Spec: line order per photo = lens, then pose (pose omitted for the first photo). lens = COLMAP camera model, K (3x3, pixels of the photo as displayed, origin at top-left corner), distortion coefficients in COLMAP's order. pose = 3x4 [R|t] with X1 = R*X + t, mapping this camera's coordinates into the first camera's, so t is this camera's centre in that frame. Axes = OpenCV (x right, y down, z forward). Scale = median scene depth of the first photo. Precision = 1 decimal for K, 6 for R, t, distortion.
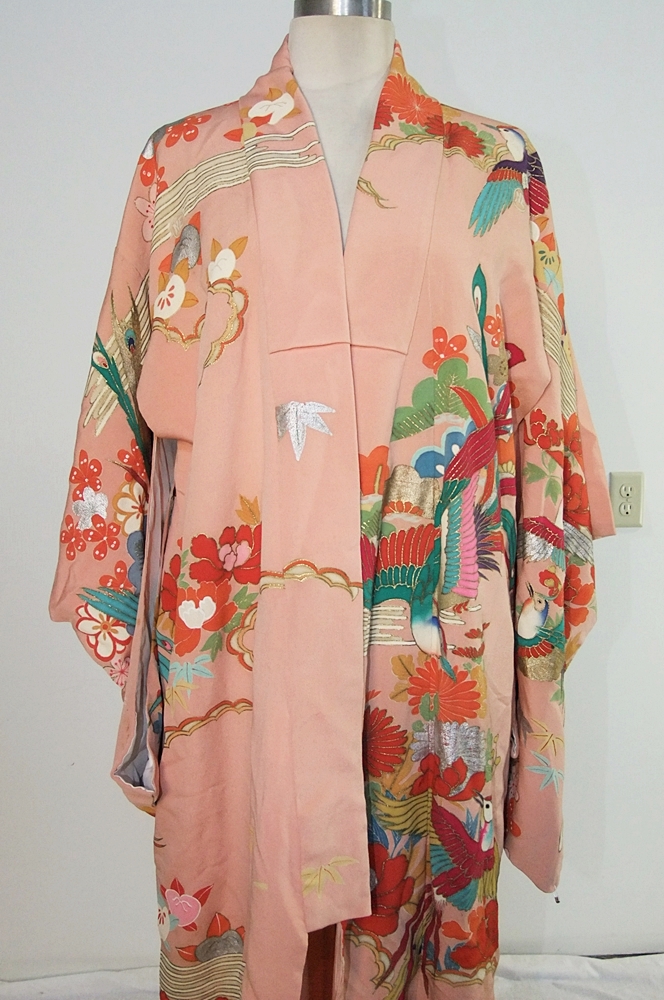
lens RADIAL K [[901.7, 0, 364.6], [0, 901.7, 501.4], [0, 0, 1]] dist [-0.025948, 0.069155]
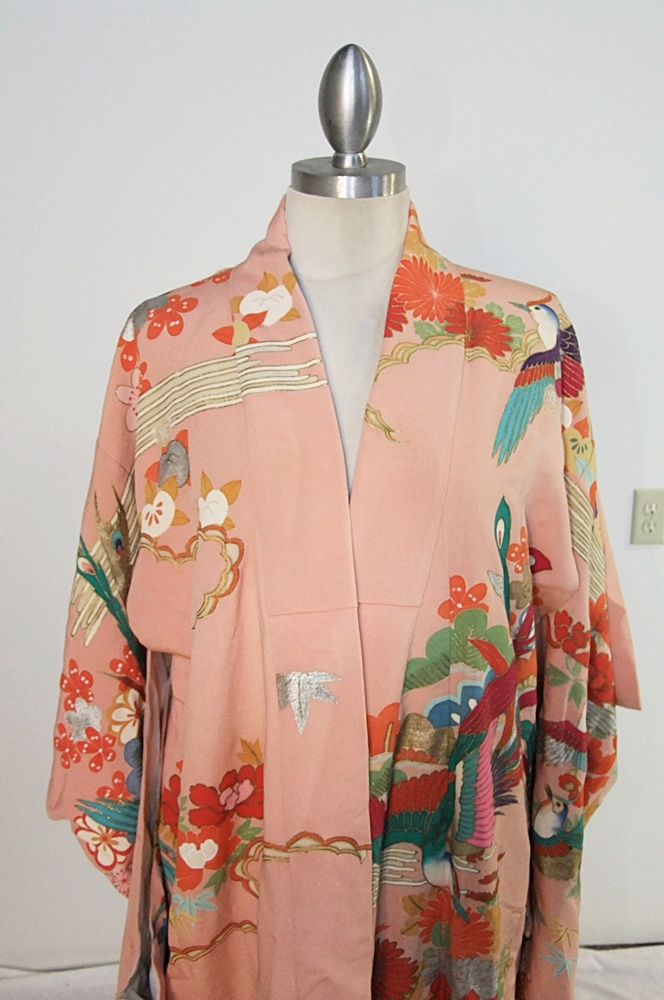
lens RADIAL K [[901.7, 0, 364.6], [0, 901.7, 501.4], [0, 0, 1]] dist [-0.025948, 0.069155]
pose [[0.999851, 0.001053, -0.017250, 0.005986], [0.001646, 0.987808, 0.155671, -0.378605], [0.017203, -0.155676, 0.987658, 0.114397]]
